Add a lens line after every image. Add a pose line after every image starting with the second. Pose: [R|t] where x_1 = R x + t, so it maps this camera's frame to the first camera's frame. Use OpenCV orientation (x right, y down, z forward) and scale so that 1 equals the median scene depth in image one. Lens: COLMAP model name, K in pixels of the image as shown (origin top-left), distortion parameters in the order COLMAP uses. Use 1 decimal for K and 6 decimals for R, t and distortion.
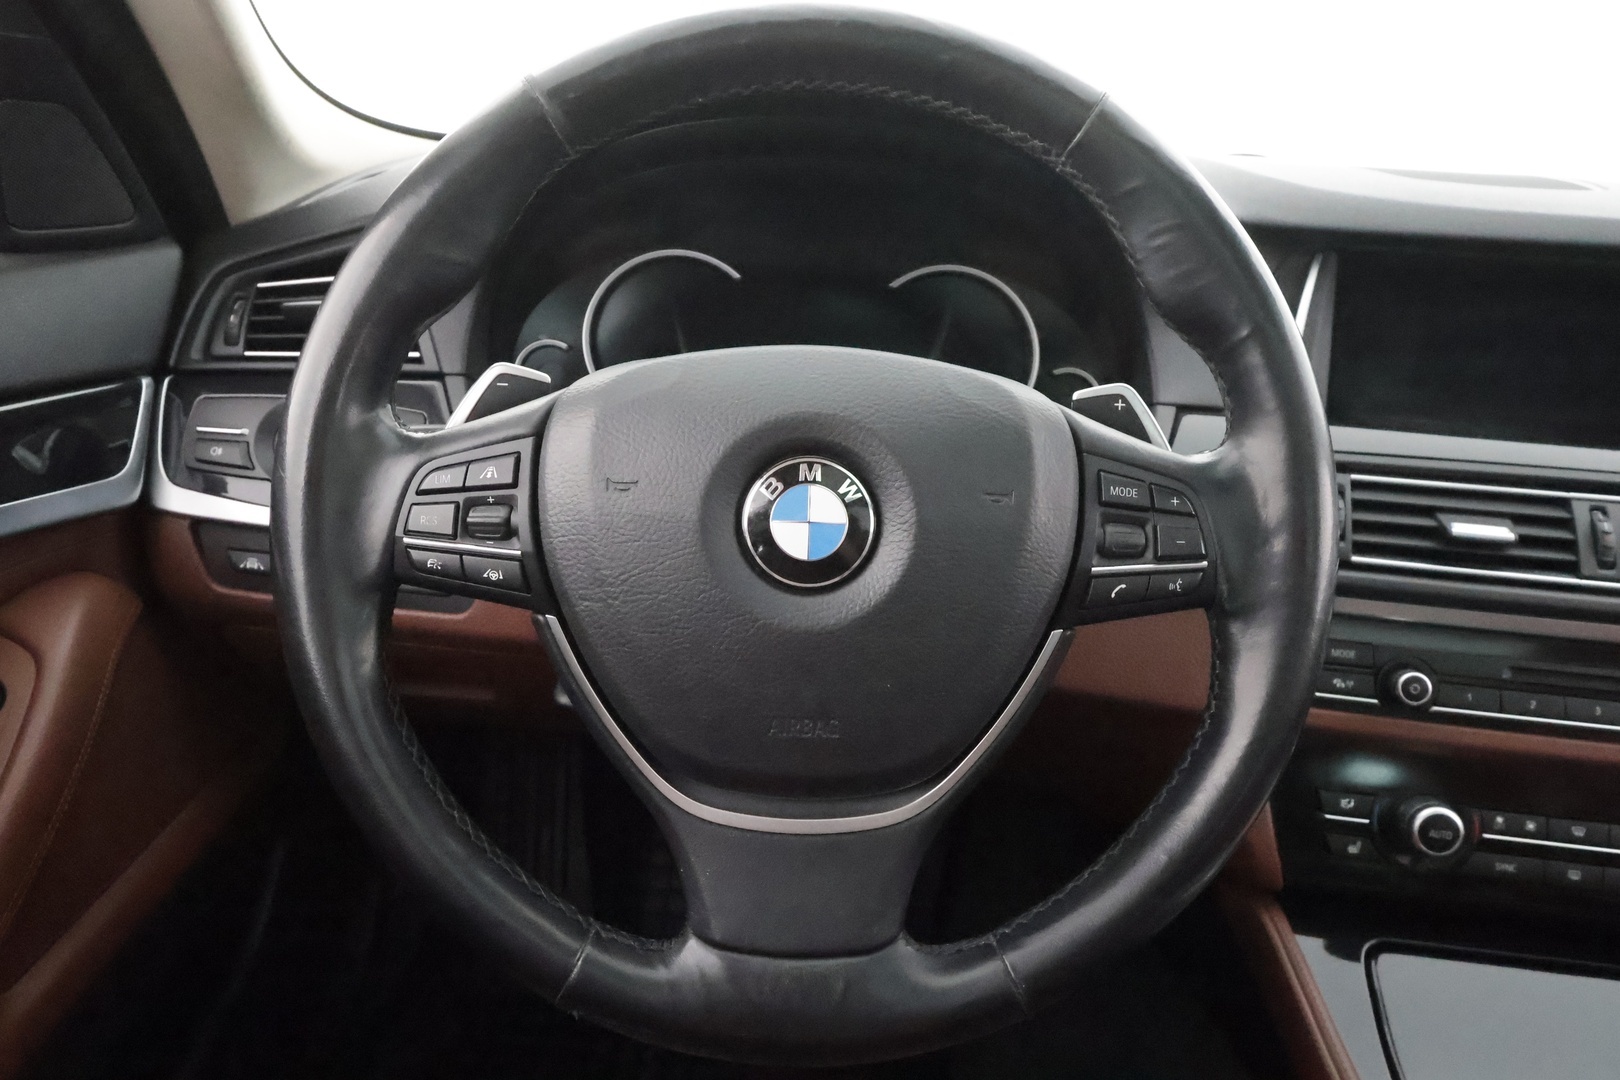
lens RADIAL K [[1173.6, 0, 810.0], [0, 1173.6, 540.0], [0, 0, 1]] dist [-0.000958, -0.000423]
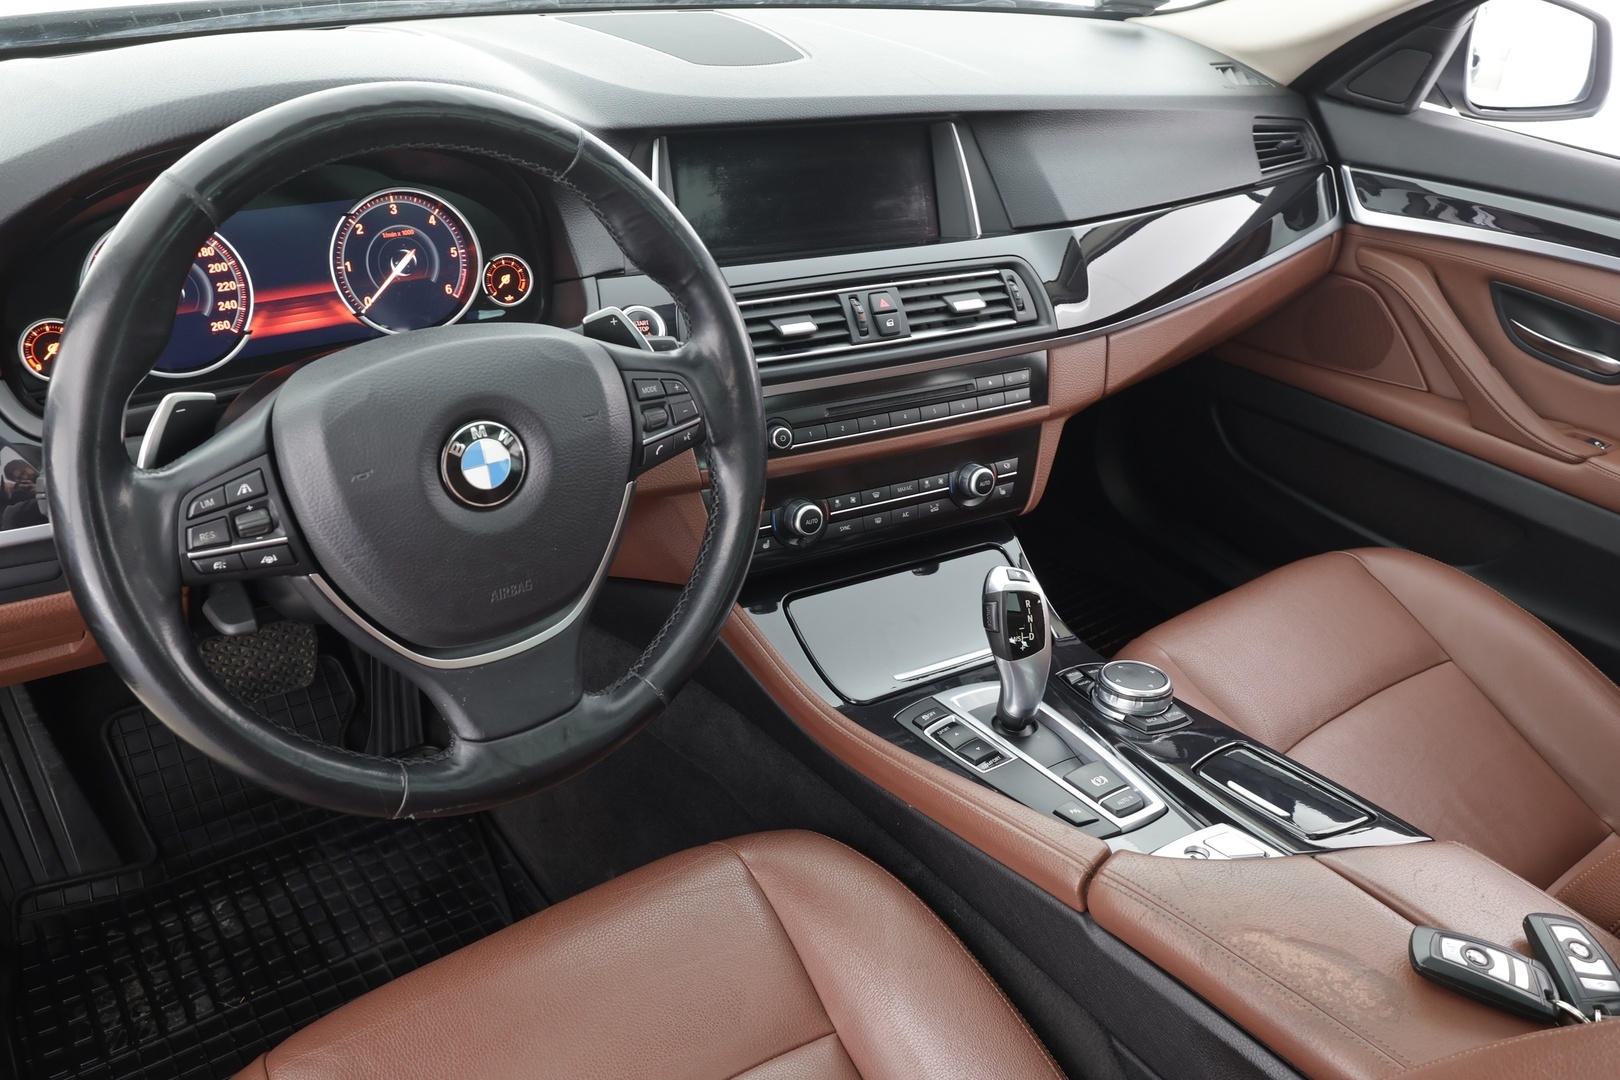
lens RADIAL K [[1284.6, 0, 810.0], [0, 1284.6, 540.0], [0, 0, 1]] dist [0.005613, -0.007955]
pose [[0.794488, -0.301701, 0.527034, -0.542468], [0.169511, 0.943542, 0.284597, -0.306846], [-0.583141, -0.136771, 0.800775, -0.561016]]
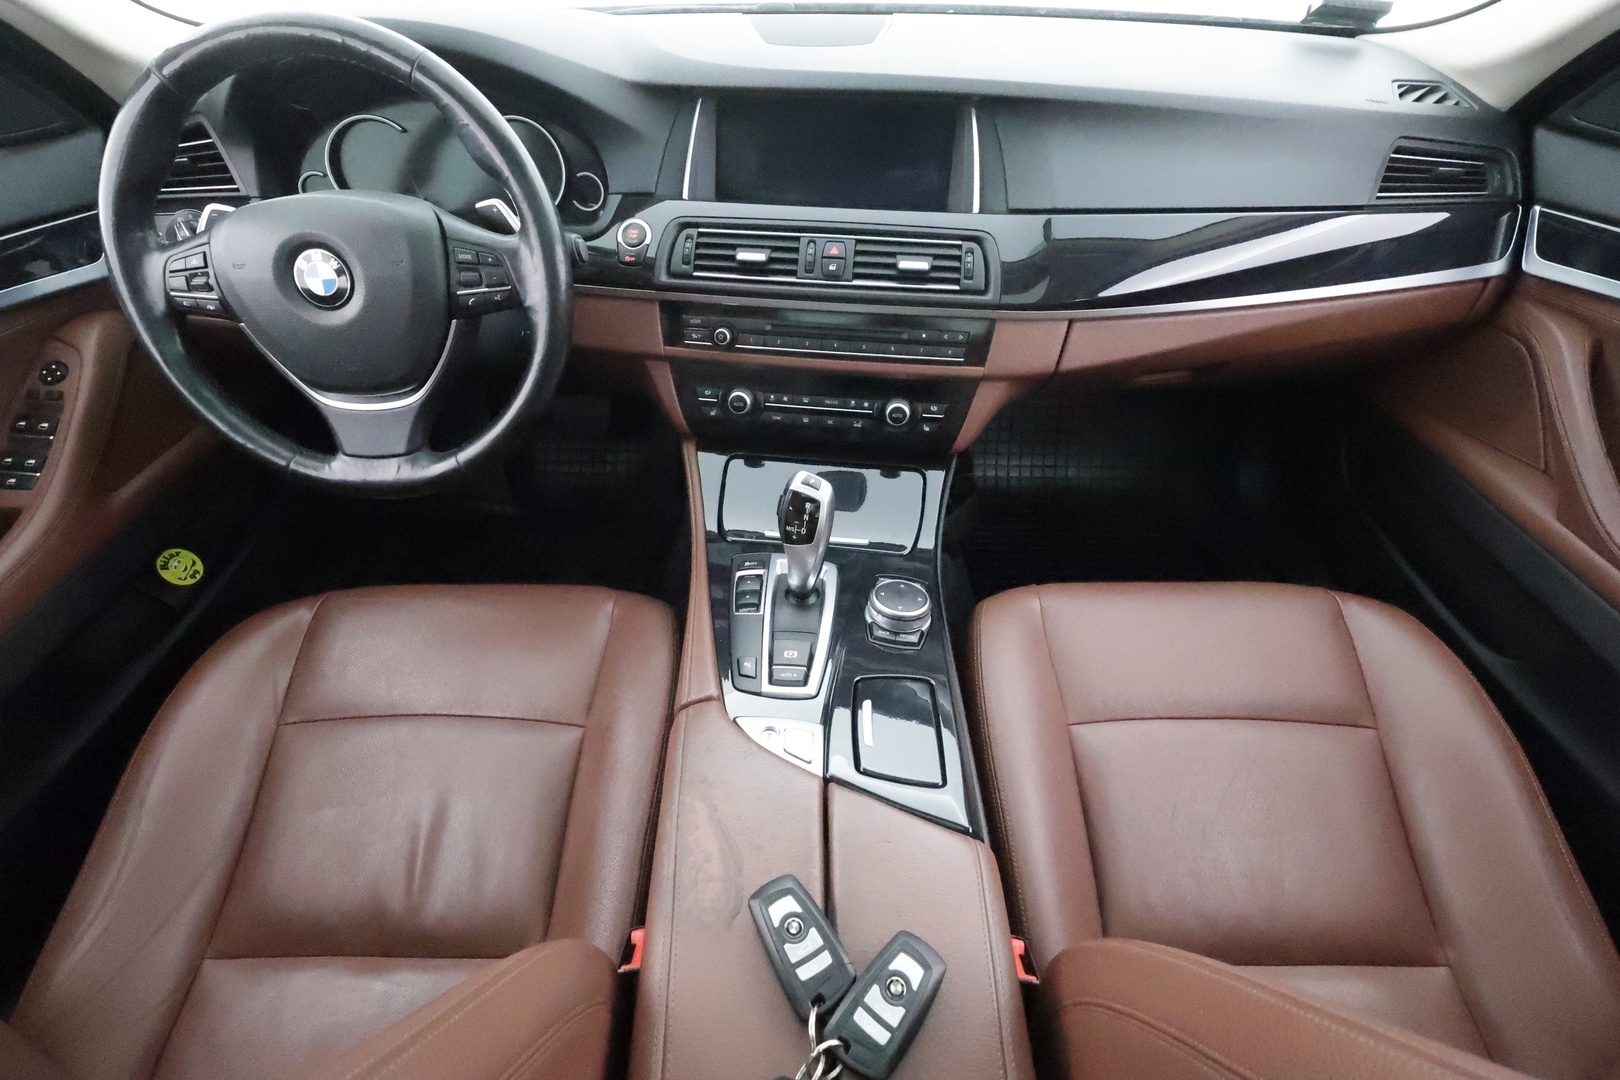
lens RADIAL K [[758.3, 0, 810.0], [0, 758.3, 540.0], [0, 0, 1]] dist [0.001296, 0.000039]
pose [[0.998593, -0.037671, -0.037327, 0.966969], [0.048607, 0.931630, 0.360143, -0.025320], [0.021208, -0.361451, 0.932150, -0.570162]]
